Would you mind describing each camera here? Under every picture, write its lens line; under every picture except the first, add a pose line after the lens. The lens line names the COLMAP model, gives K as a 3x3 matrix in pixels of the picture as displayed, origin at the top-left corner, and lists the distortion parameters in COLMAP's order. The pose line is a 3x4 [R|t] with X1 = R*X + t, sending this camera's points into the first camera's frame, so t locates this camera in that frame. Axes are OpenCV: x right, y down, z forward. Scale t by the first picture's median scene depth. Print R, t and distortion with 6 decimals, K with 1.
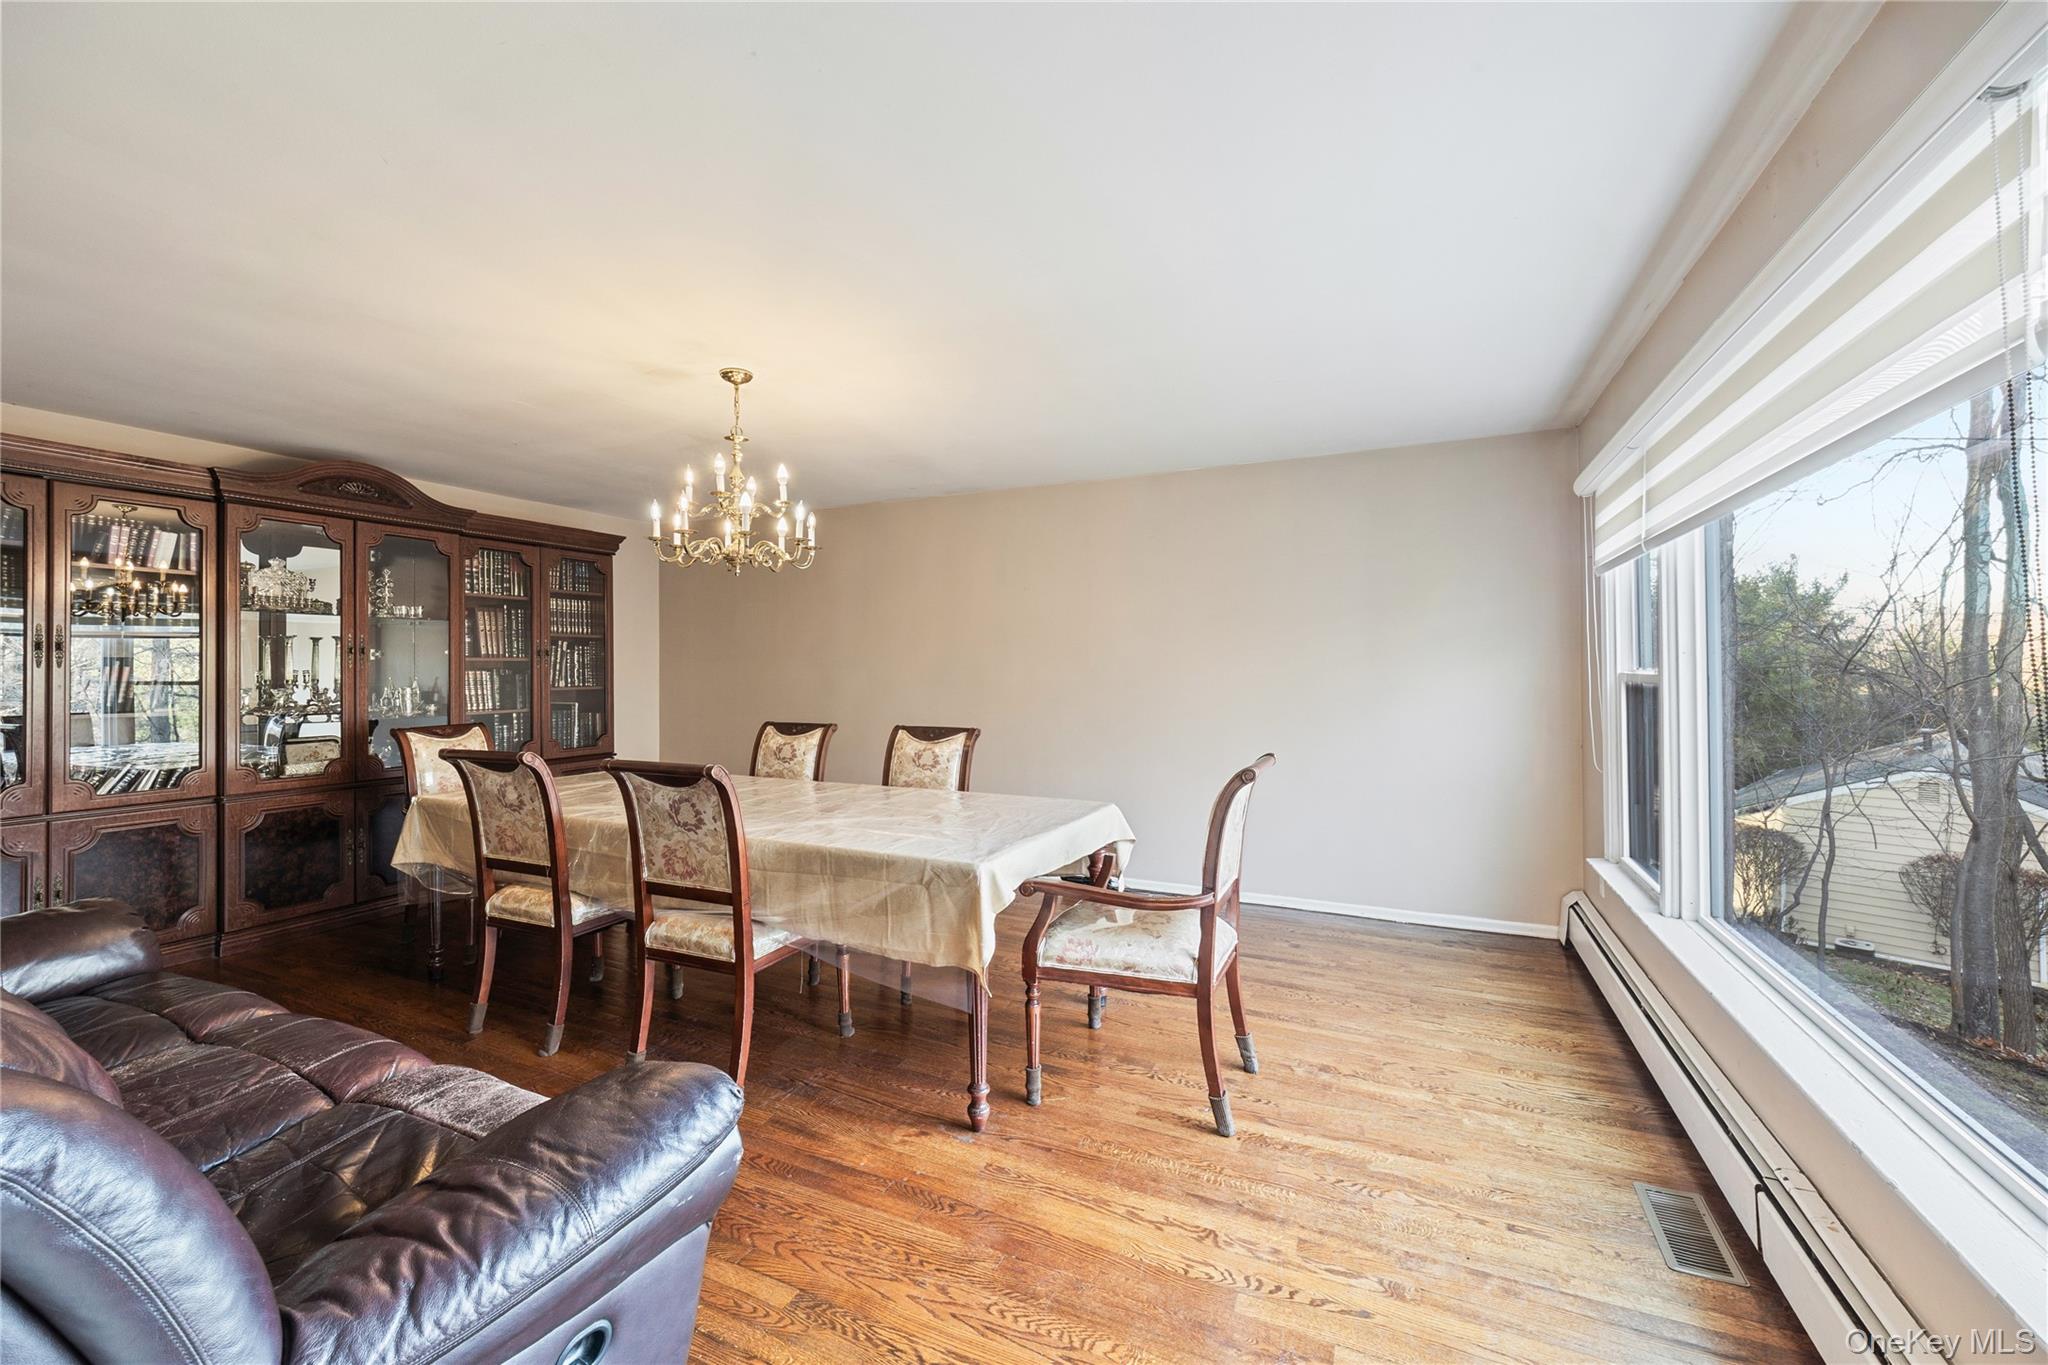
lens RADIAL K [[829.6, 0, 1024.7], [0, 829.6, 674.7], [0, 0, 1]] dist [-0.007465, -0.001729]
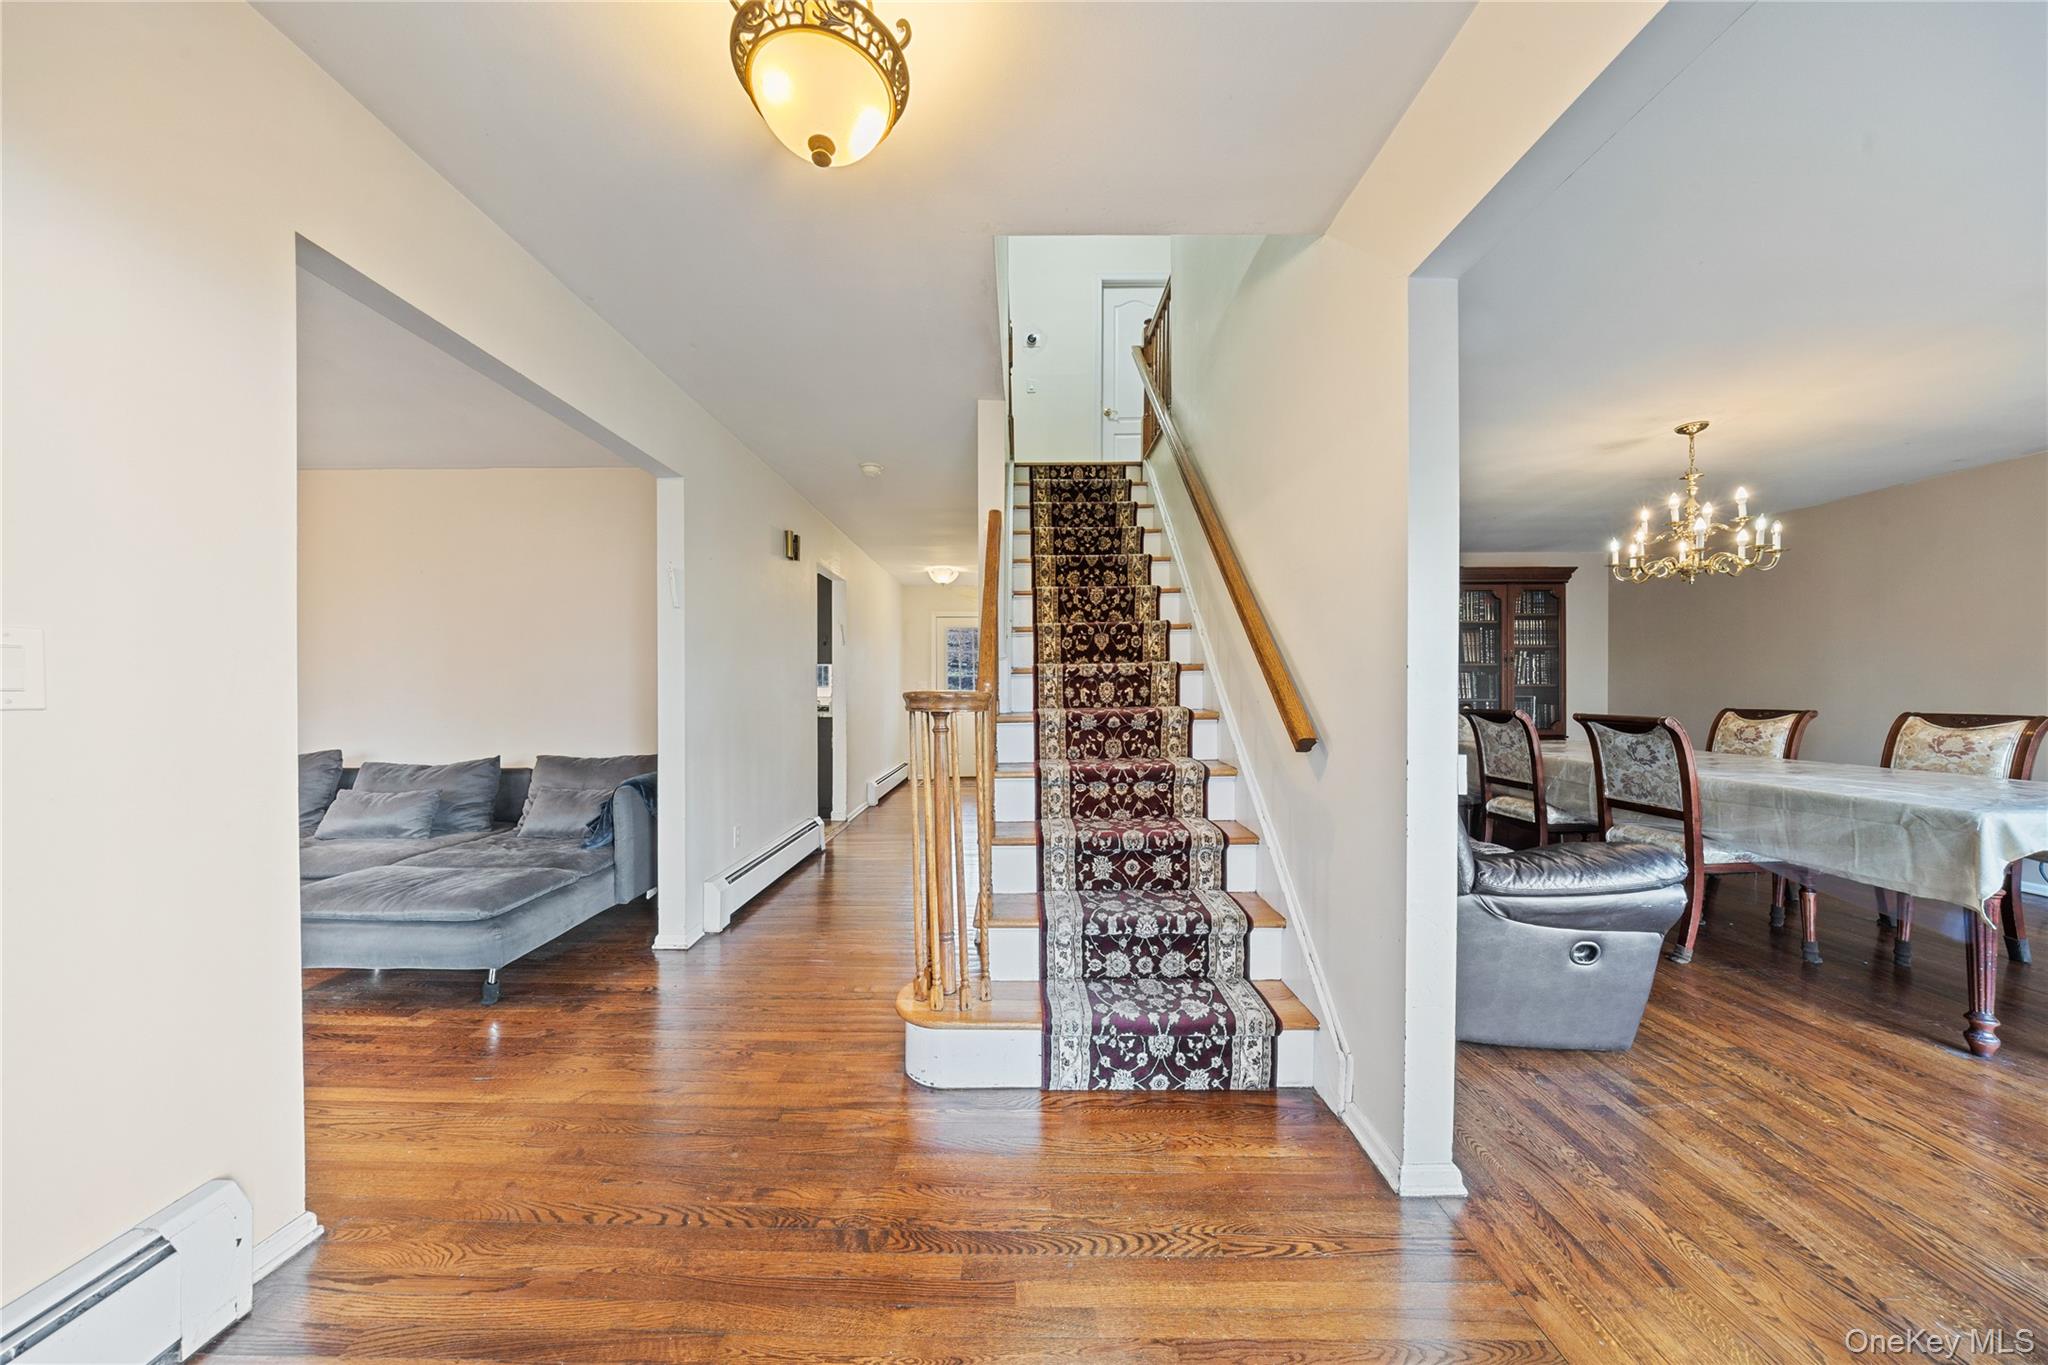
lens RADIAL K [[675.7, 0, 1030.0], [0, 675.7, 691.7], [0, 0, 1]] dist [0.002505, 0.001168]
pose [[0.443076, 0.002608, -0.896480, 0.148147], [-0.006625, 0.999978, -0.000366, 0.057846], [0.896460, 0.006101, 0.443083, -0.401988]]
